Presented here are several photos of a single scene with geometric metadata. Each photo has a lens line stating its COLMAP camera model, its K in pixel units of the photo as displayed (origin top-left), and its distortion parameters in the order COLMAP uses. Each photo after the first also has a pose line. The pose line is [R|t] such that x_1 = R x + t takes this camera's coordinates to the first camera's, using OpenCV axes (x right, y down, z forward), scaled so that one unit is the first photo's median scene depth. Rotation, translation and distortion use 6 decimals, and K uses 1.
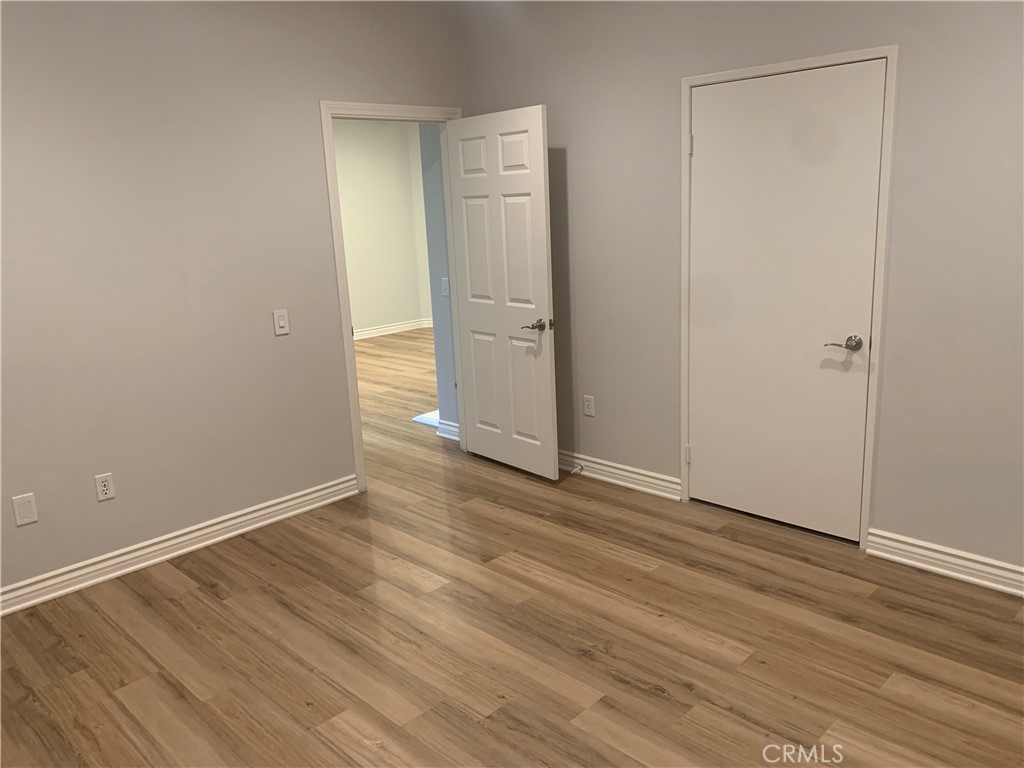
lens RADIAL K [[790.2, 0, 521.2], [0, 790.2, 380.5], [0, 0, 1]] dist [0.050126, -0.061669]
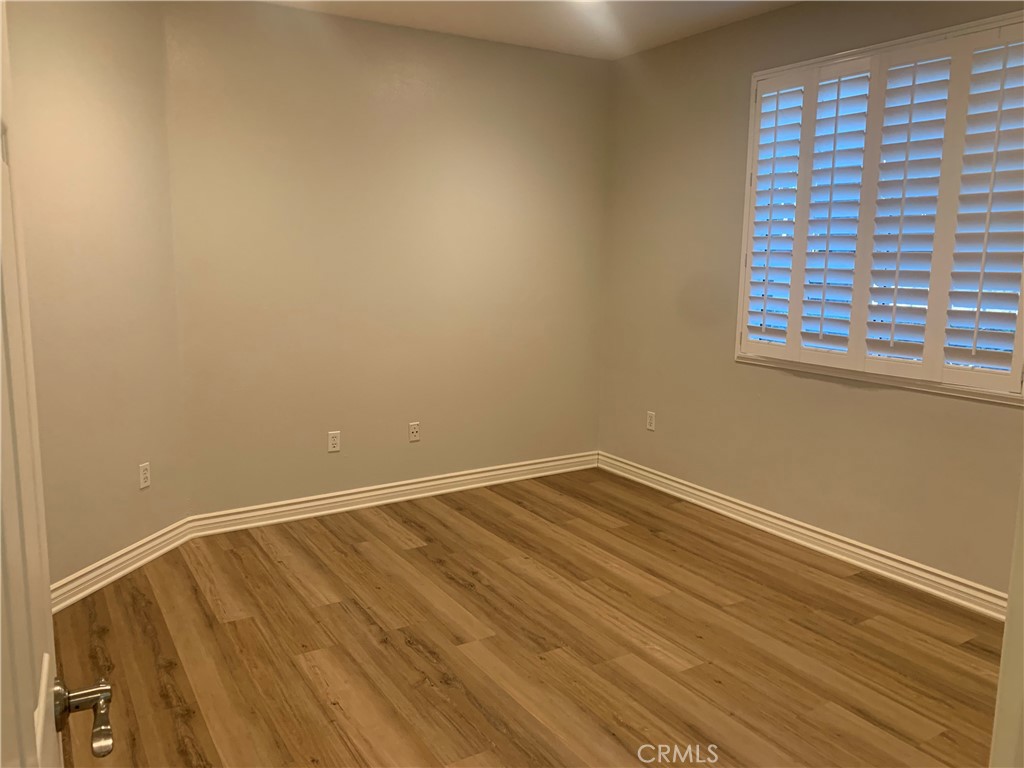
lens RADIAL K [[790.2, 0, 518.4], [0, 790.2, 373.0], [0, 0, 1]] dist [0.050126, -0.061669]
pose [[-0.968757, -0.003040, 0.247994, -0.261283], [0.089259, 0.928649, 0.360062, -0.375021], [-0.231394, 0.370948, -0.899363, 1.813834]]
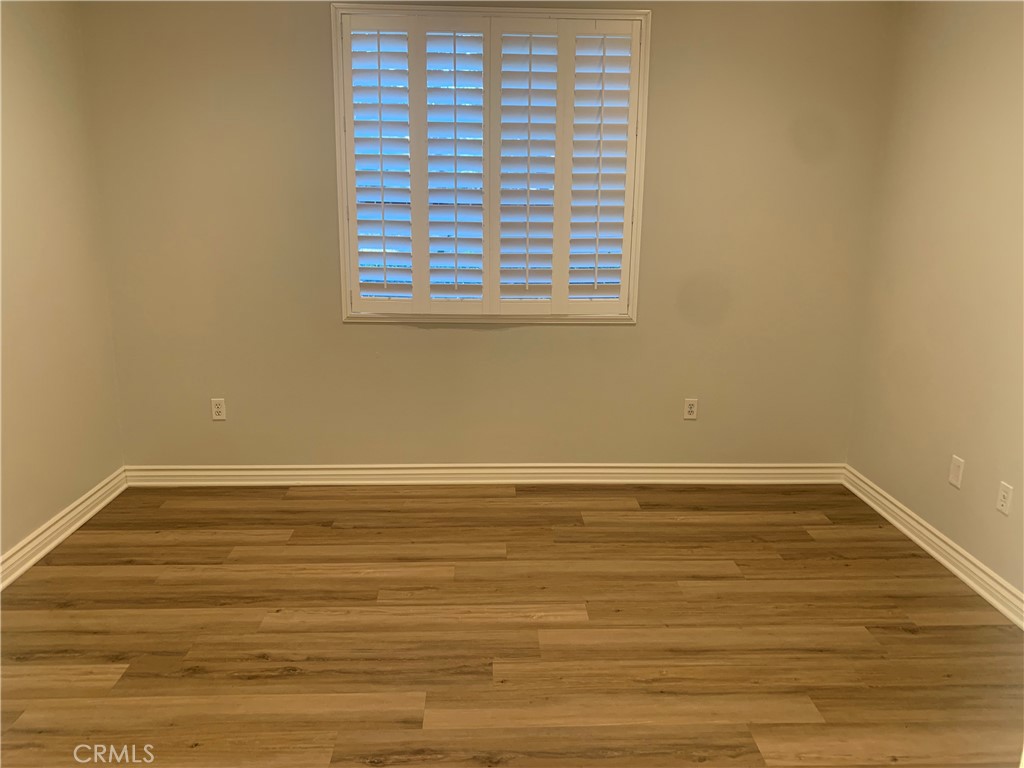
lens RADIAL K [[790.2, 0, 497.0], [0, 790.2, 384.0], [0, 0, 1]] dist [0.050126, -0.061669]
pose [[-0.699770, 0.204122, -0.684585, 0.569686], [-0.143040, 0.898864, 0.414226, -0.339162], [0.699901, 0.387786, -0.599800, 1.404044]]
